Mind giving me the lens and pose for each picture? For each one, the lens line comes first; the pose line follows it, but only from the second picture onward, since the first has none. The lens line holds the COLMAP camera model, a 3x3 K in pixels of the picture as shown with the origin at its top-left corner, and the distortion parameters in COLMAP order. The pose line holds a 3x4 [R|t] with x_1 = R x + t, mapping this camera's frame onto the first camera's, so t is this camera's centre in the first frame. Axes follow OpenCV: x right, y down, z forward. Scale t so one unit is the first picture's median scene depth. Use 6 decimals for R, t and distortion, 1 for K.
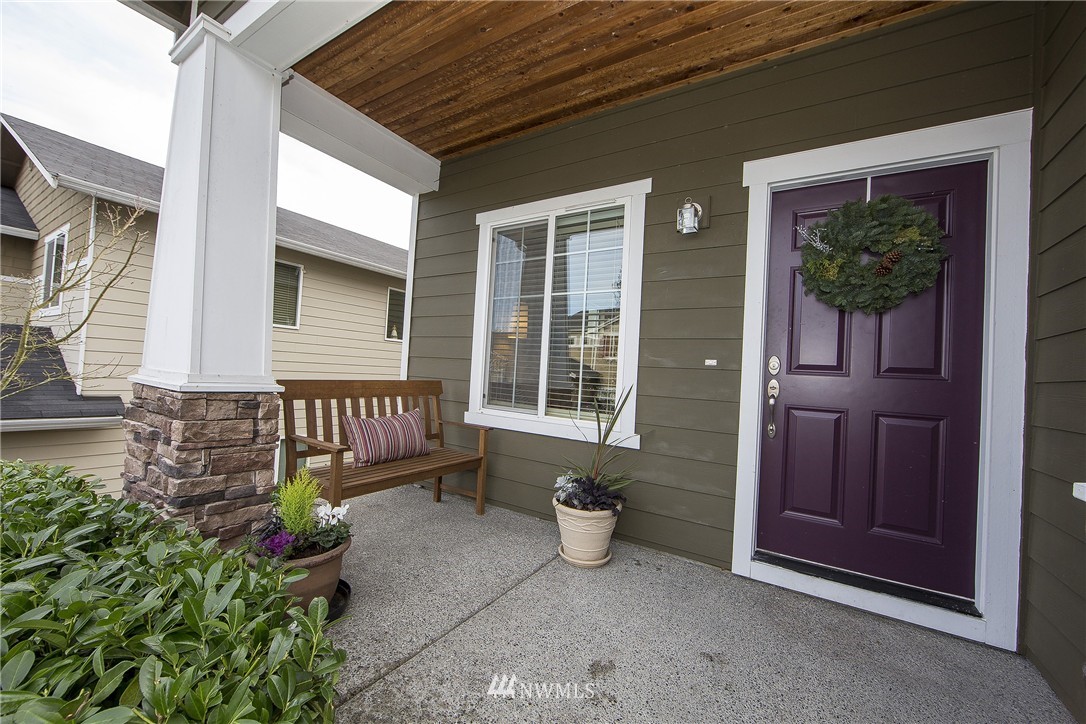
lens RADIAL K [[430.8, 0, 541.4], [0, 430.8, 363.4], [0, 0, 1]] dist [-0.008116, 0.000377]
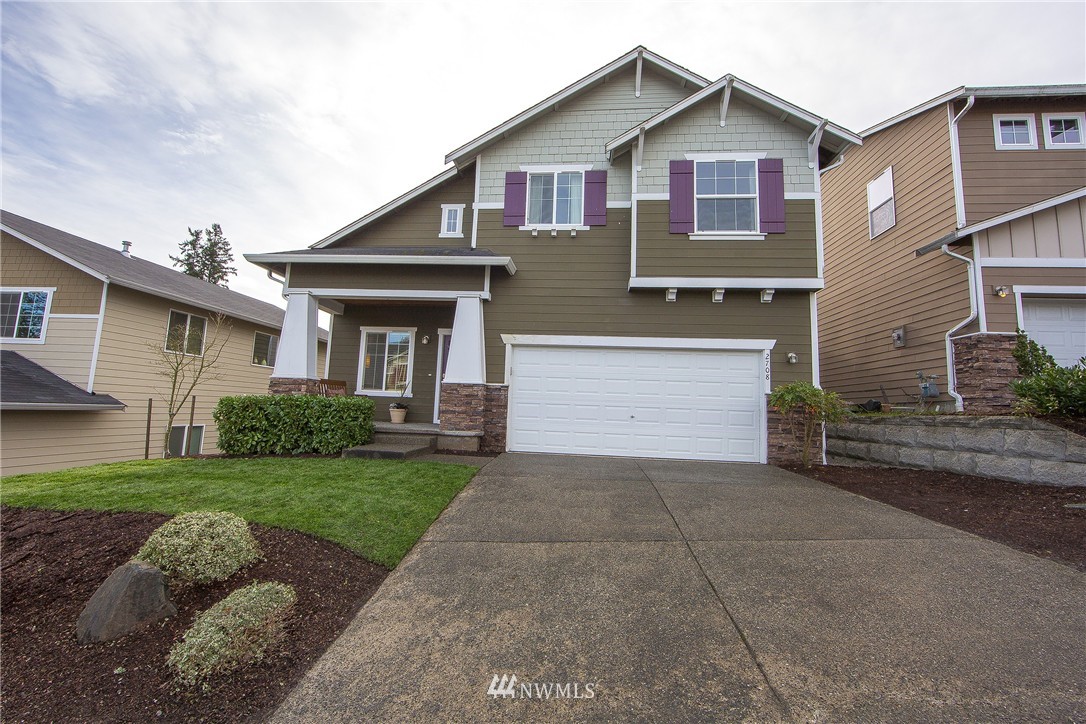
lens RADIAL K [[430.8, 0, 541.7], [0, 430.8, 362.8], [0, 0, 1]] dist [-0.008116, 0.000377]
pose [[0.885089, 0.033679, 0.464201, -0.458394], [-0.000994, 0.997513, -0.070477, 0.132886], [-0.465420, 0.061917, 0.882921, -2.486572]]
